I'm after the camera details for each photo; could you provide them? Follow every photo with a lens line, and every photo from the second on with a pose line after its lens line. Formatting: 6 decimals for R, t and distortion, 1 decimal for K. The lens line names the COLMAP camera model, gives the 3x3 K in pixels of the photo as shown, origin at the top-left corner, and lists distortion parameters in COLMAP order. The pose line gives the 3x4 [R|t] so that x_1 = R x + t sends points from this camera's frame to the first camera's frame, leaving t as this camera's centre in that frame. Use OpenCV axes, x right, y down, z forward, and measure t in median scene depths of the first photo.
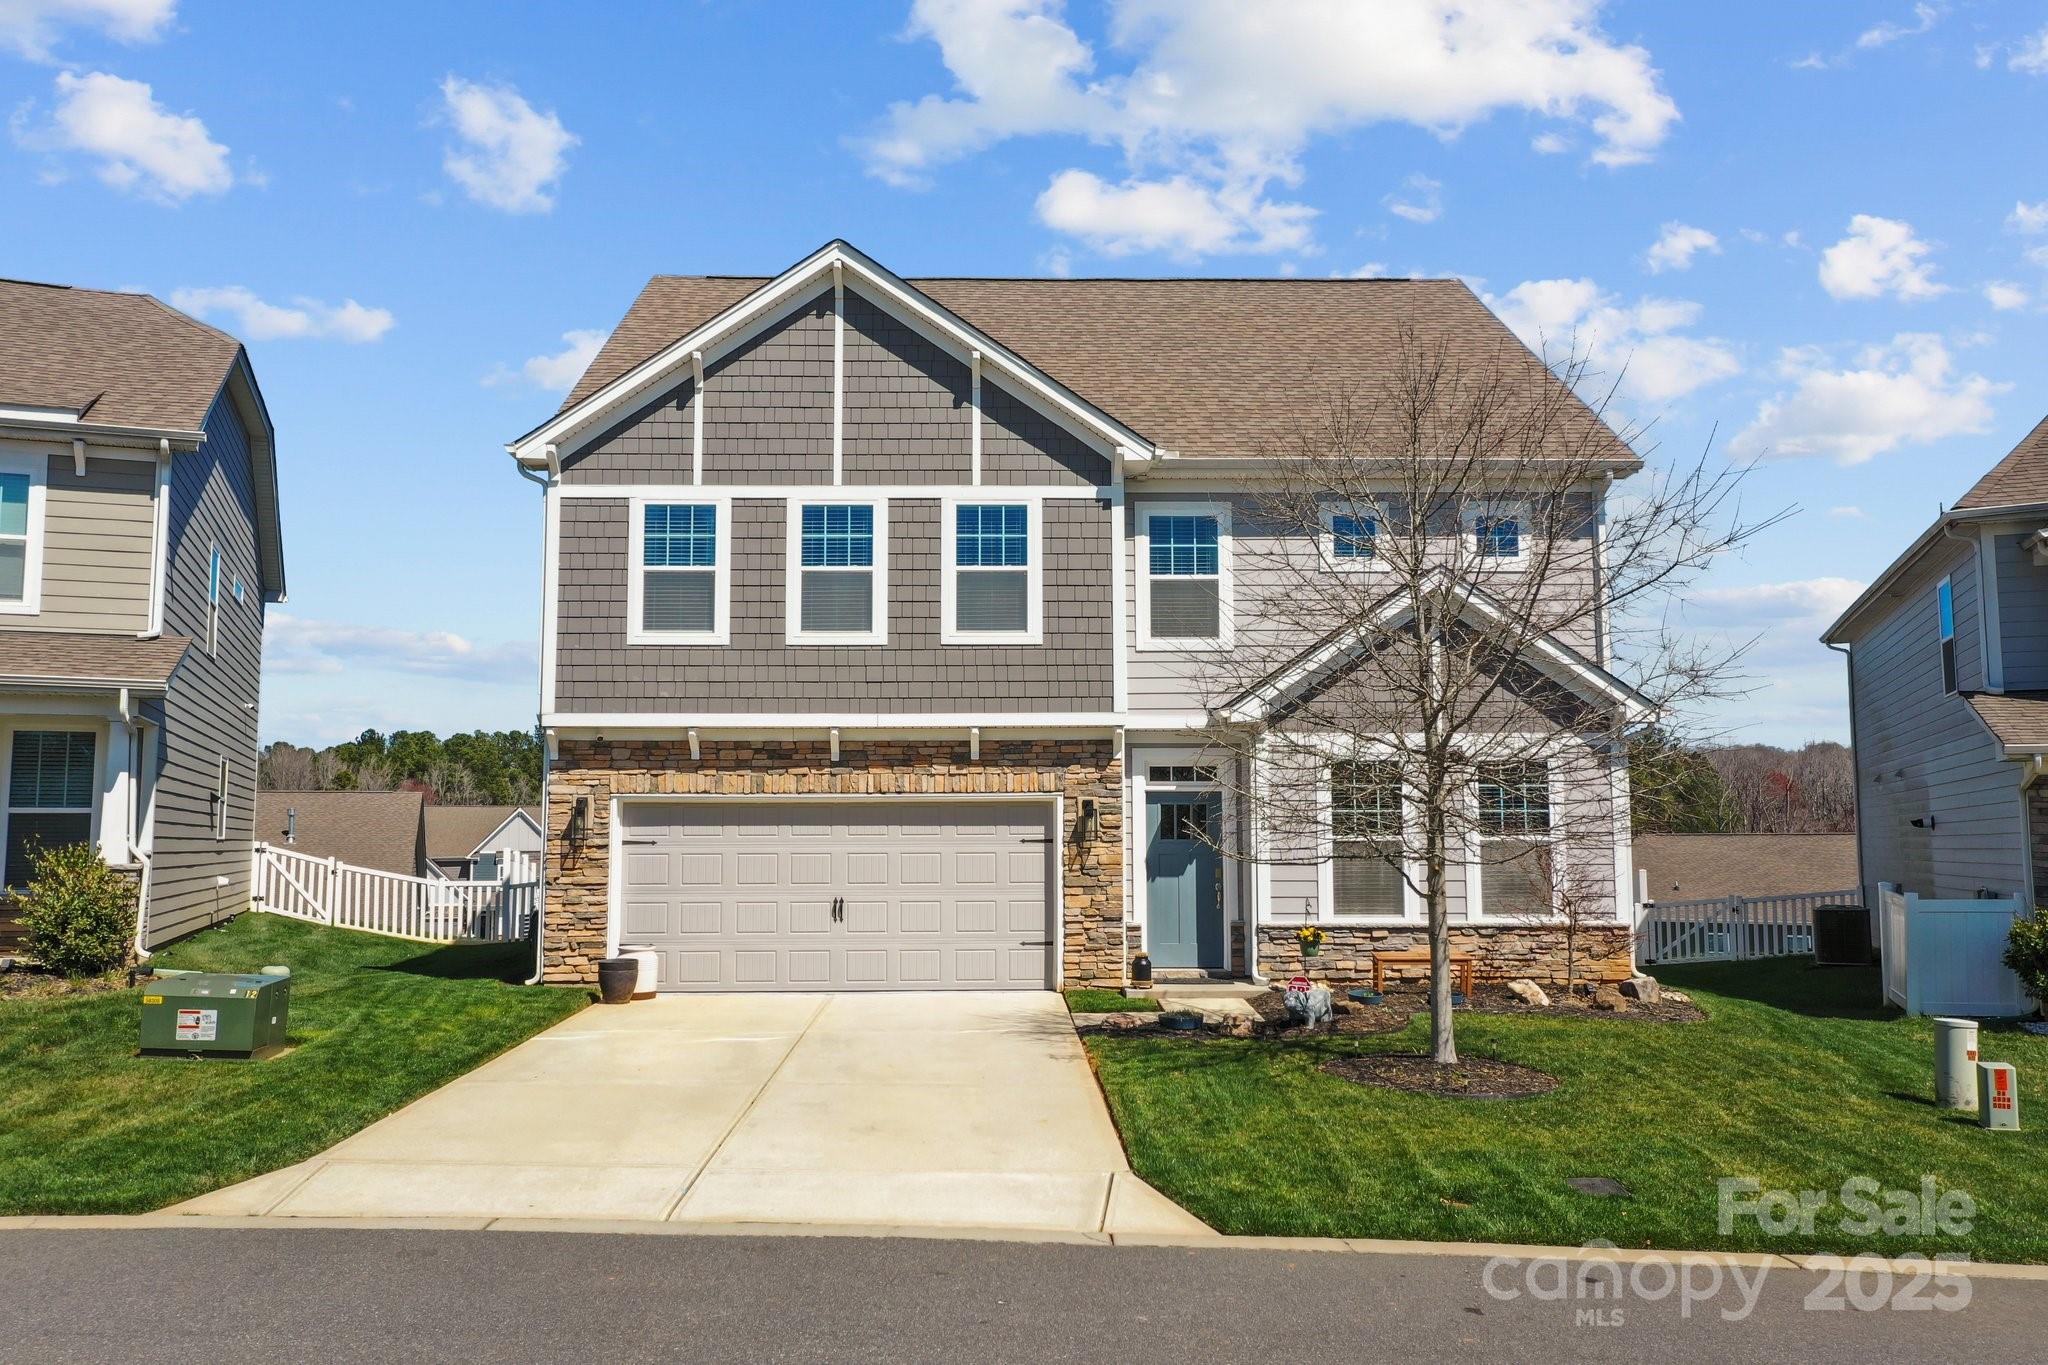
lens RADIAL K [[1684.6, 0, 1003.2], [0, 1684.6, 682.1], [0, 0, 1]] dist [0.037455, -0.006755]
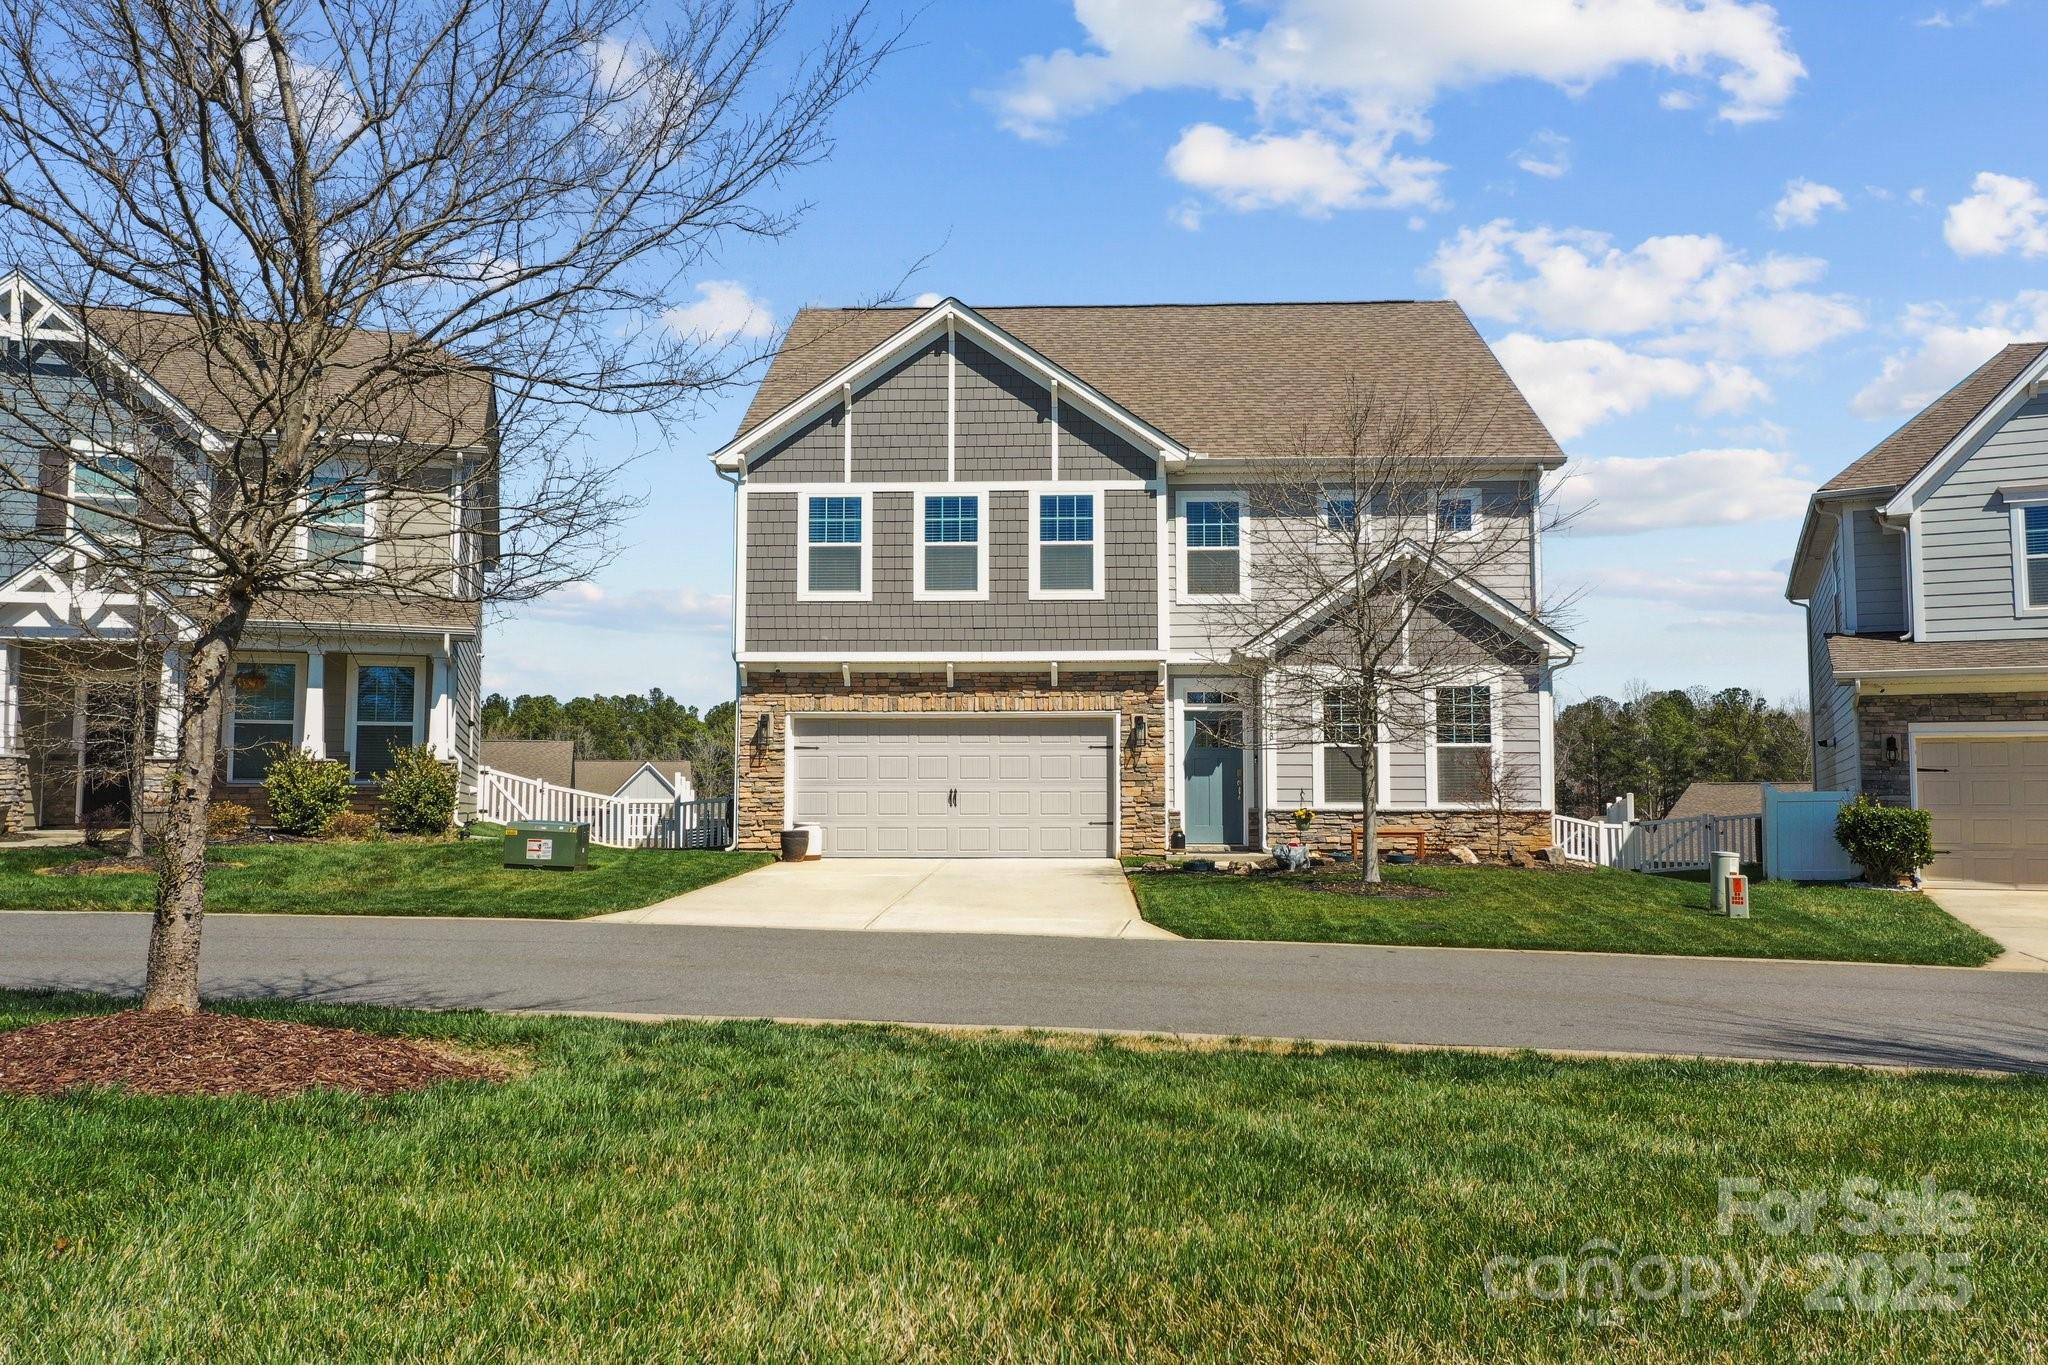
lens RADIAL K [[1684.6, 0, 1034.7], [0, 1684.6, 680.8], [0, 0, 1]] dist [0.037455, -0.006755]
pose [[0.998248, -0.001948, -0.059138, 0.046754], [0.003268, 0.999748, 0.022223, 0.011910], [0.059080, -0.022377, 0.998002, -0.335984]]
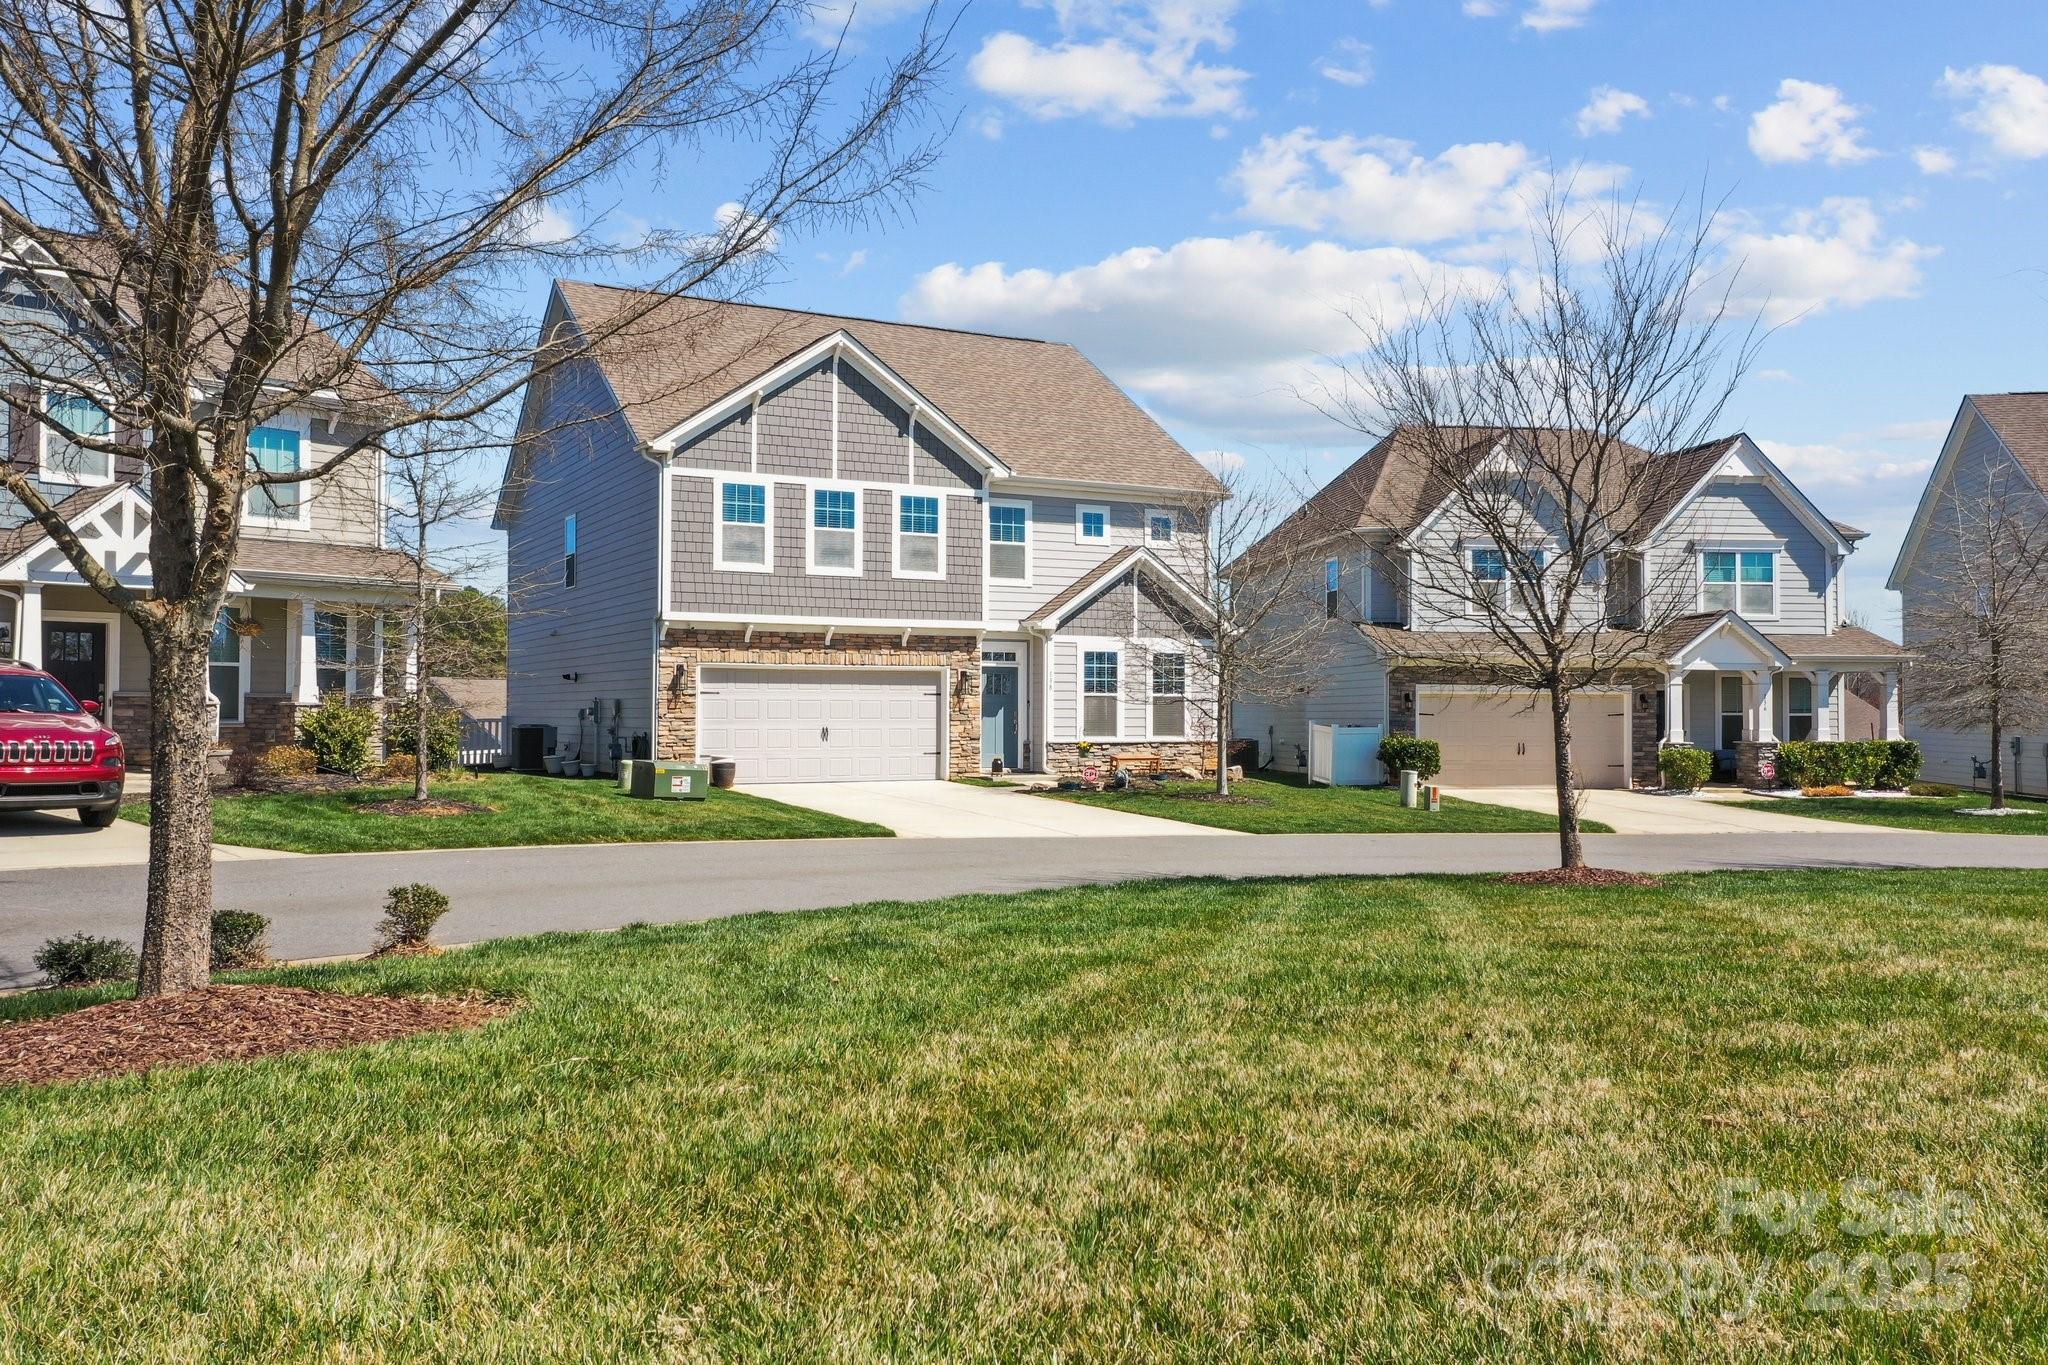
lens RADIAL K [[1684.6, 0, 1040.7], [0, 1684.6, 668.8], [0, 0, 1]] dist [0.037455, -0.006755]
pose [[0.884070, 0.016763, 0.467054, -0.687433], [-0.049957, 0.997020, 0.058778, -0.038226], [-0.464677, -0.075296, 0.882273, -0.565565]]
